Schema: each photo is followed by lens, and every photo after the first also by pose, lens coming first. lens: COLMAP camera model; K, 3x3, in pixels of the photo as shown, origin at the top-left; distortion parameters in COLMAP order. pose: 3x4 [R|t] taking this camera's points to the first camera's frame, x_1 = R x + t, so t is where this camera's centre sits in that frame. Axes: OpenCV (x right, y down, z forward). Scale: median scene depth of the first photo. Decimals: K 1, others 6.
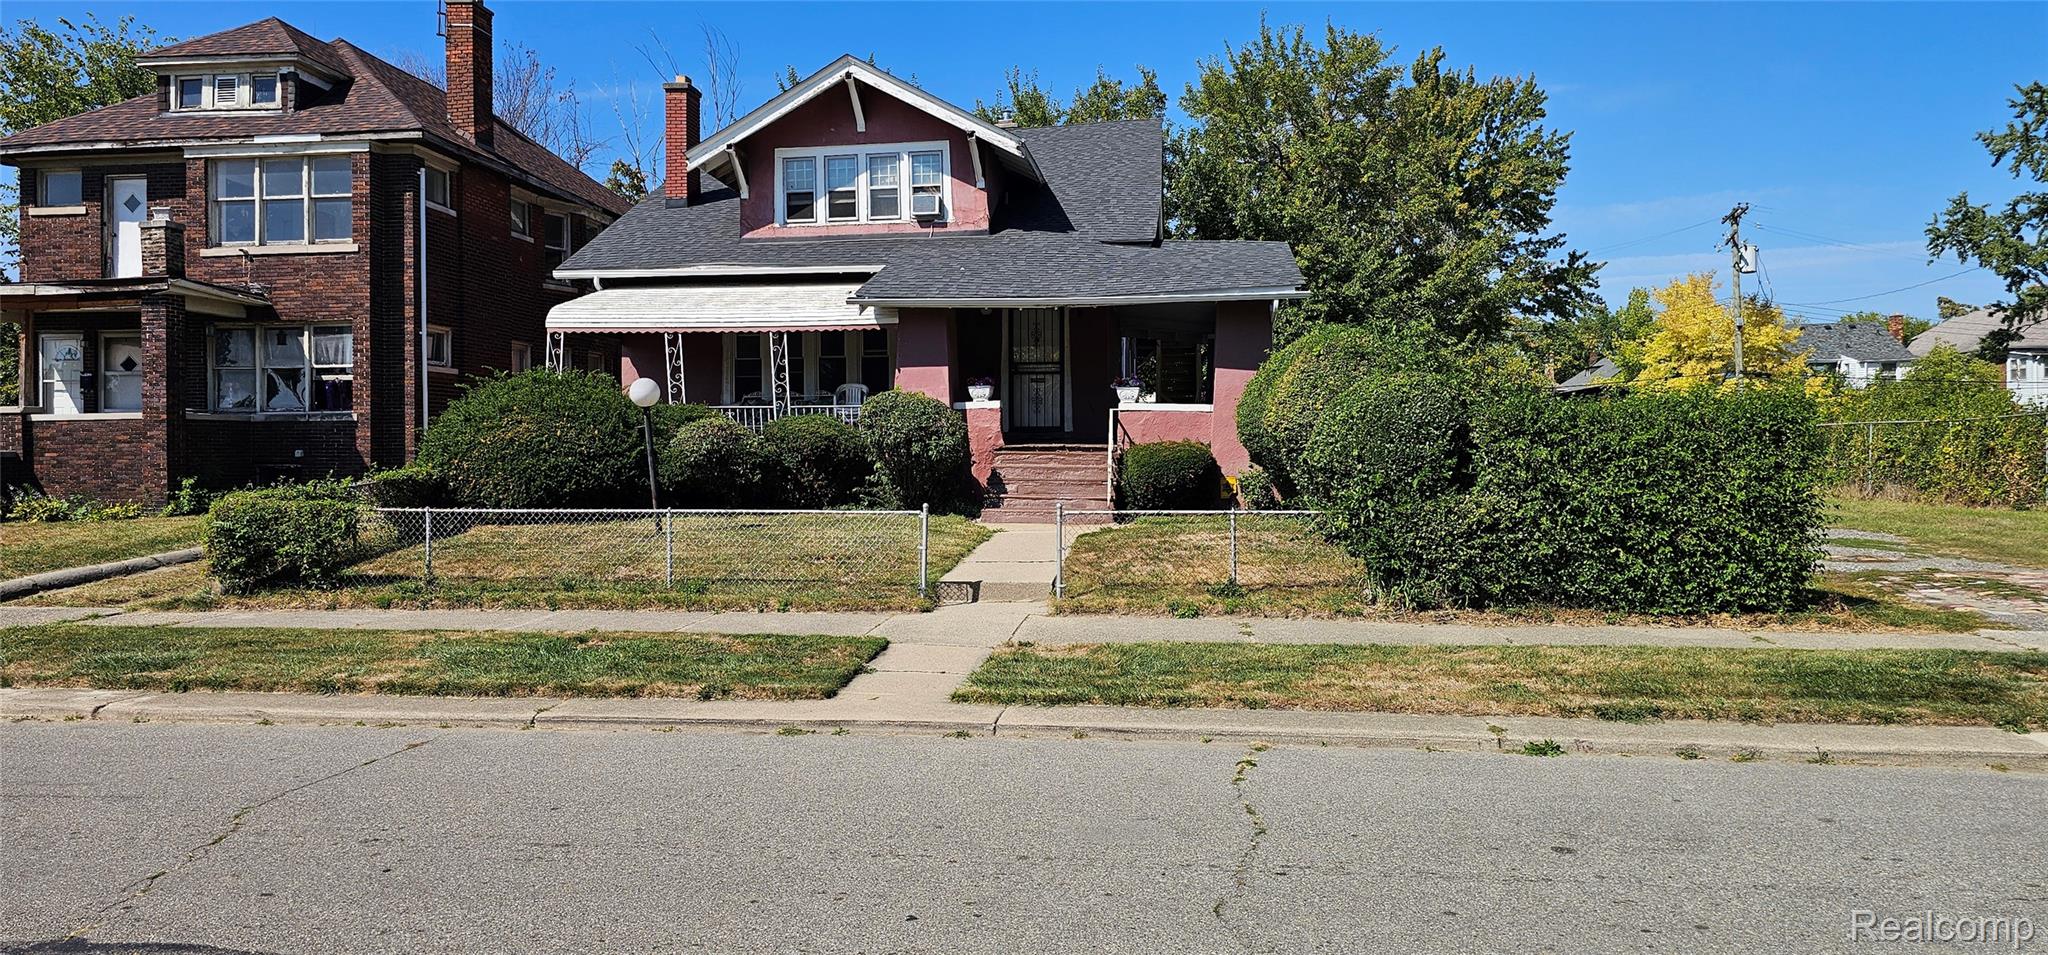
lens RADIAL K [[1358.3, 0, 1028.6], [0, 1358.3, 465.0], [0, 0, 1]] dist [0.086188, -0.134588]
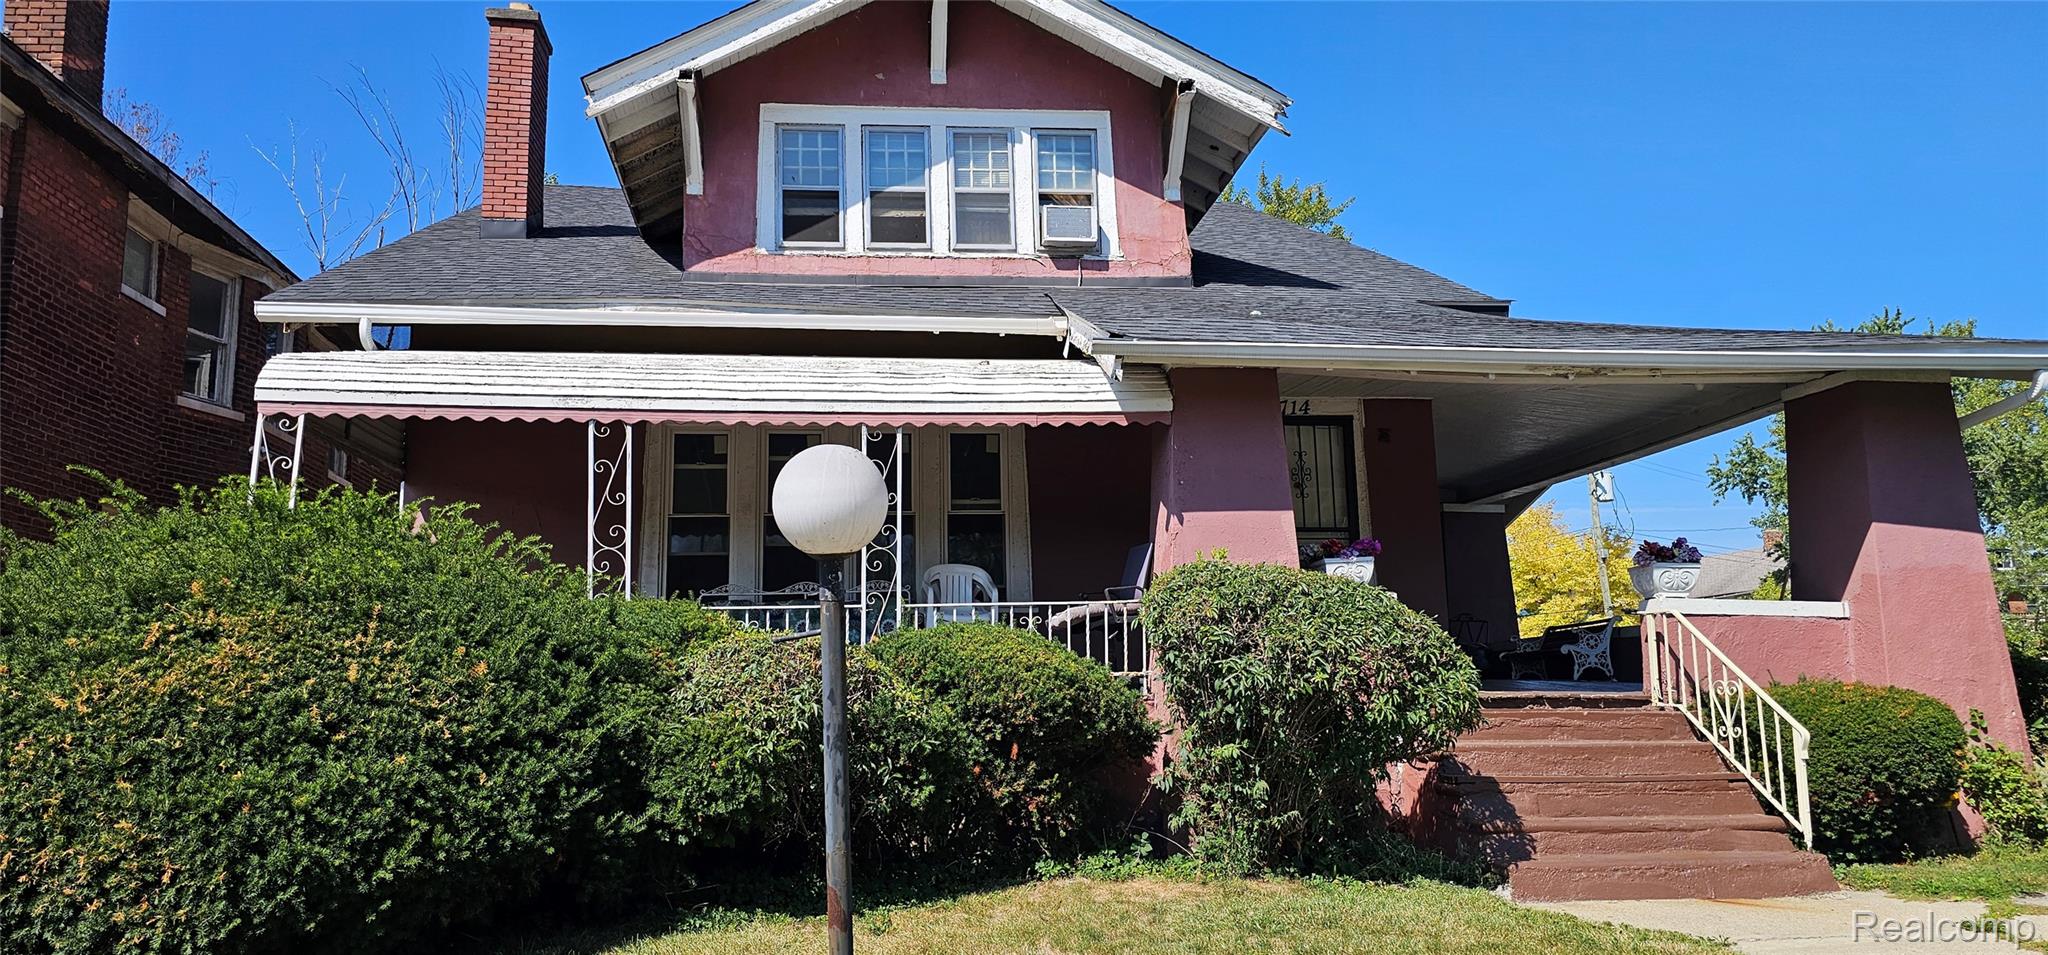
lens RADIAL K [[1365.5, 0, 1030.9], [0, 1365.5, 486.6], [0, 0, 1]] dist [0.072143, -0.068368]
pose [[0.966297, 0.026413, 0.256070, -0.217648], [0.016305, 0.986446, -0.163275, -0.009049], [-0.256912, 0.161948, 0.952769, 0.522290]]
